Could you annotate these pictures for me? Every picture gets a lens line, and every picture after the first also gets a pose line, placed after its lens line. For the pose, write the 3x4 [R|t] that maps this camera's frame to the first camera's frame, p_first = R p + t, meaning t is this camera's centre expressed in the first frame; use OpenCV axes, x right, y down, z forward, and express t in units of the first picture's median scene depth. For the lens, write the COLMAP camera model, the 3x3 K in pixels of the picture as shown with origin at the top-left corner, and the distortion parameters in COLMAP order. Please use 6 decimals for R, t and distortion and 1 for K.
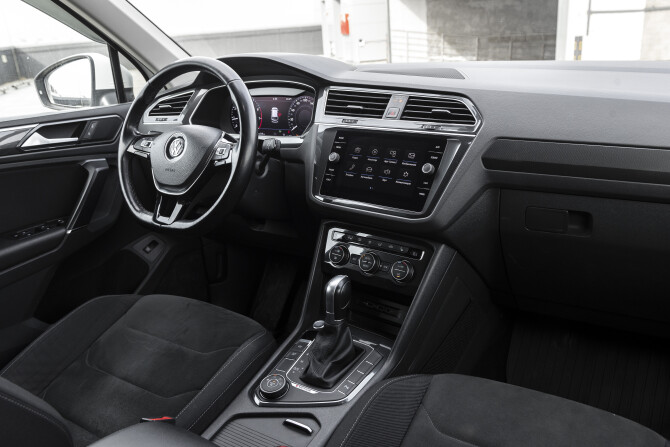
lens RADIAL K [[573.7, 0, 335.0], [0, 573.7, 223.5], [0, 0, 1]] dist [-0.003461, 0.000599]
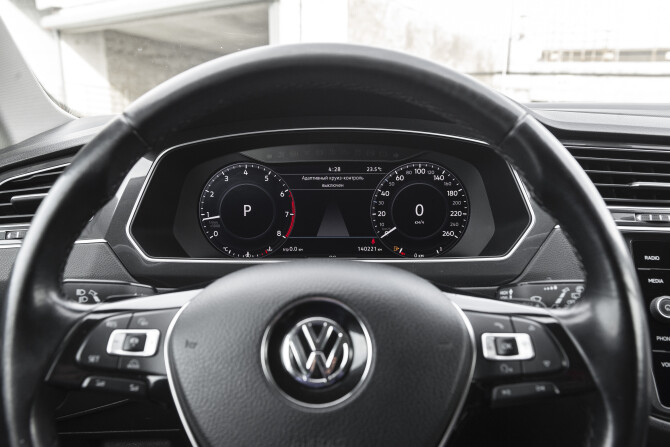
lens RADIAL K [[602.9, 0, 335.0], [0, 602.9, 223.5], [0, 0, 1]] dist [-0.011724, -0.007056]
pose [[0.845717, -0.066601, 0.529459, -0.424667], [0.125581, 0.989155, -0.076166, -0.170752], [-0.518644, 0.130905, 0.844909, 0.744898]]
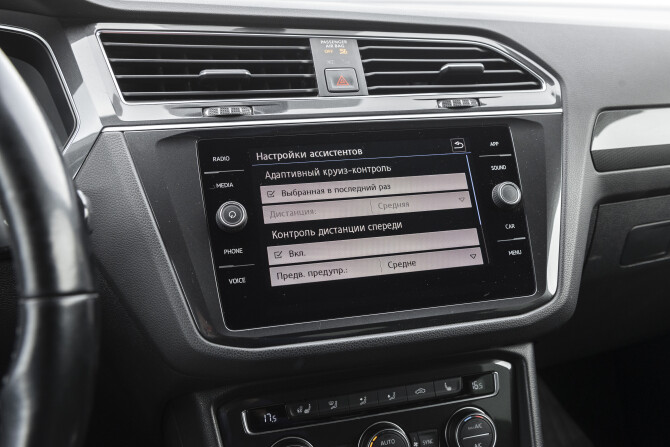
lens RADIAL K [[602.9, 0, 335.0], [0, 602.9, 223.5], [0, 0, 1]] dist [-0.011724, -0.007056]
pose [[0.606774, -0.211047, 0.766345, -0.244816], [0.229752, 0.969523, 0.085089, -0.126036], [-0.760947, 0.124439, 0.636769, 0.713064]]
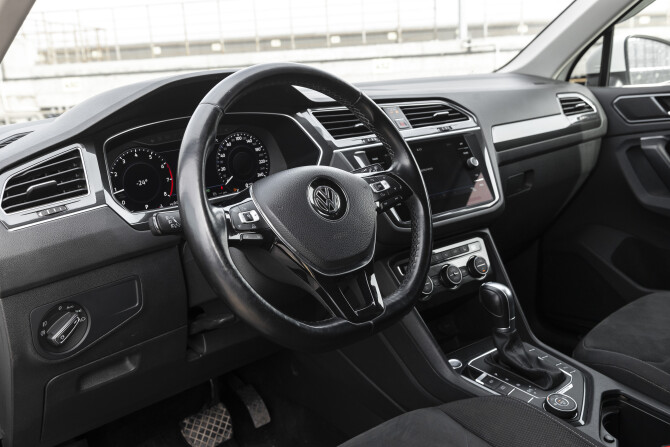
lens RADIAL K [[659.0, 0, 335.0], [0, 659.0, 223.5], [0, 0, 1]] dist [0.036993, -0.029840]
pose [[0.250086, -0.187972, 0.949802, -0.966532], [0.365270, 0.926804, 0.087244, -0.168350], [-0.896680, 0.325116, 0.300442, 0.791627]]
